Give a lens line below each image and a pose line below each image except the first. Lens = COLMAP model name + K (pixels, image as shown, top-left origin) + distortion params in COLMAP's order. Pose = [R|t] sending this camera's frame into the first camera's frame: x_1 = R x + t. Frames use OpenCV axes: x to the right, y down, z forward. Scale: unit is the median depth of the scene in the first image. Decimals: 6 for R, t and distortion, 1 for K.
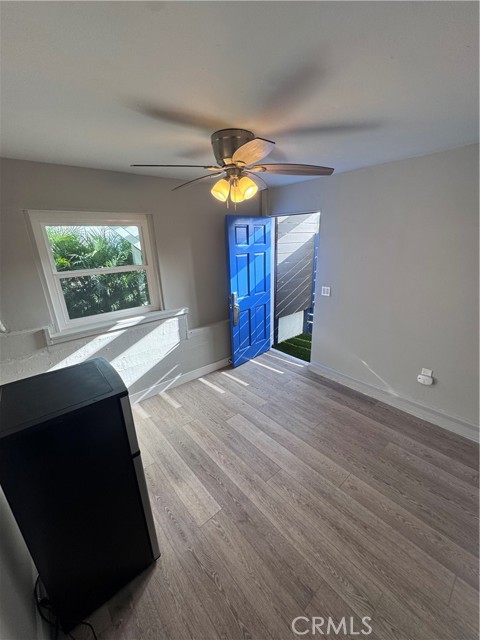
lens RADIAL K [[256.6, 0, 240.7], [0, 256.6, 320.8], [0, 0, 1]] dist [-0.002086, 0.000169]
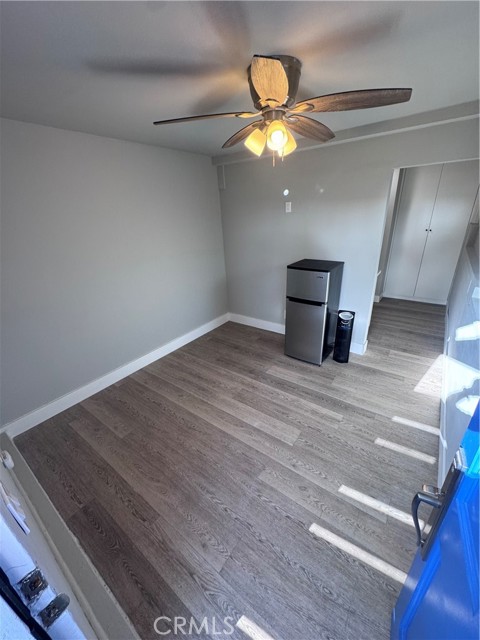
lens RADIAL K [[256.6, 0, 241.0], [0, 256.6, 319.6], [0, 0, 1]] dist [-0.002086, 0.000169]
pose [[-0.972431, 0.156537, -0.172839, 0.233379], [0.003909, 0.752035, 0.659111, -0.457939], [0.233156, 0.640265, -0.731915, 1.441375]]
